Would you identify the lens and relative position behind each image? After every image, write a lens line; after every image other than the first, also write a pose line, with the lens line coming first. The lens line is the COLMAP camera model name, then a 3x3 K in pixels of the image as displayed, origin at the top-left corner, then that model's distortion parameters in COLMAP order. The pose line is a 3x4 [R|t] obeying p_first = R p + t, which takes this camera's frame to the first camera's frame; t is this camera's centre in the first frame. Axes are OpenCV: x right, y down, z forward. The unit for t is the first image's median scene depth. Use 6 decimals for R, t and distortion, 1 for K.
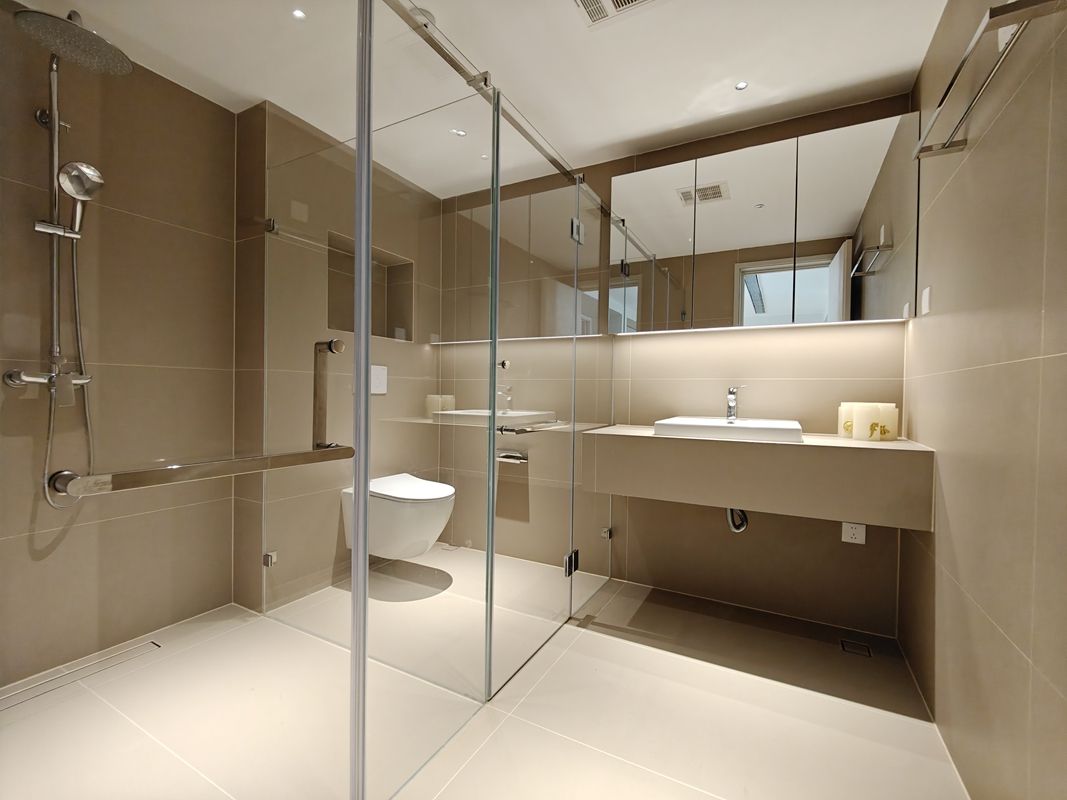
lens RADIAL K [[461.8, 0, 535.6], [0, 461.8, 404.8], [0, 0, 1]] dist [-0.011765, -0.003333]
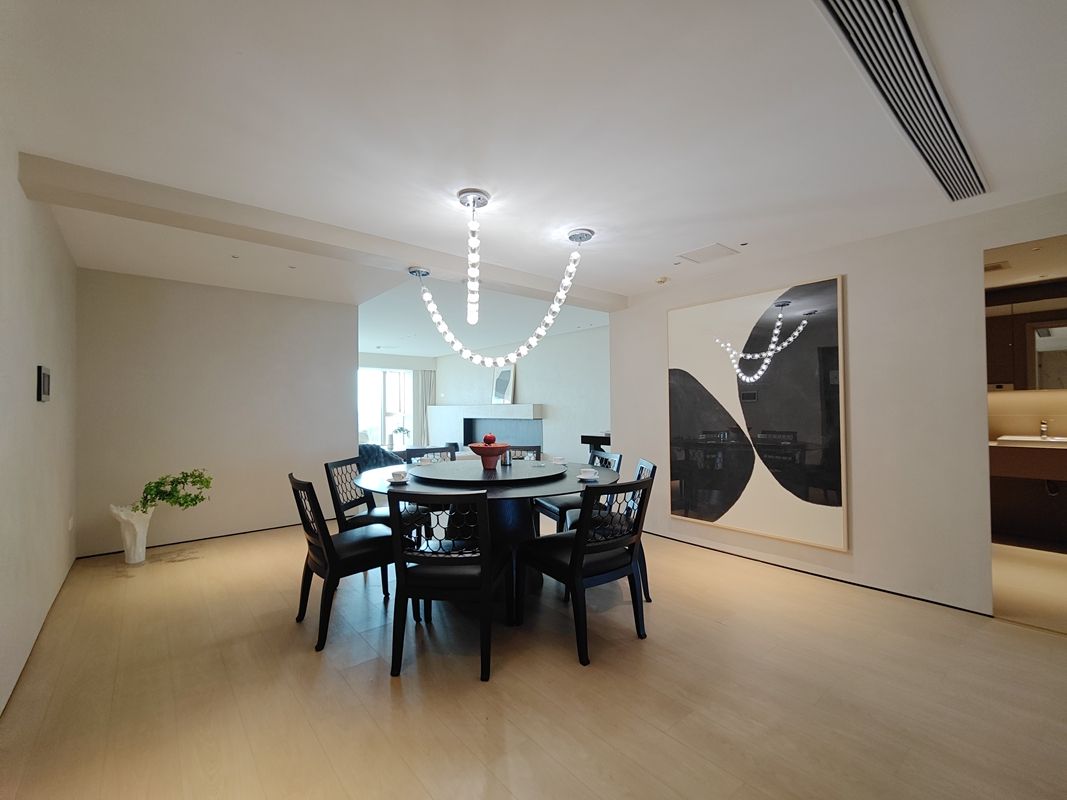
lens RADIAL K [[461.8, 0, 537.0], [0, 461.8, 405.3], [0, 0, 1]] dist [-0.011765, -0.003333]
pose [[0.927861, -0.027711, -0.371895, -0.835194], [0.014477, 0.999160, -0.038332, -0.060306], [0.372645, 0.030183, 0.927483, -1.550696]]
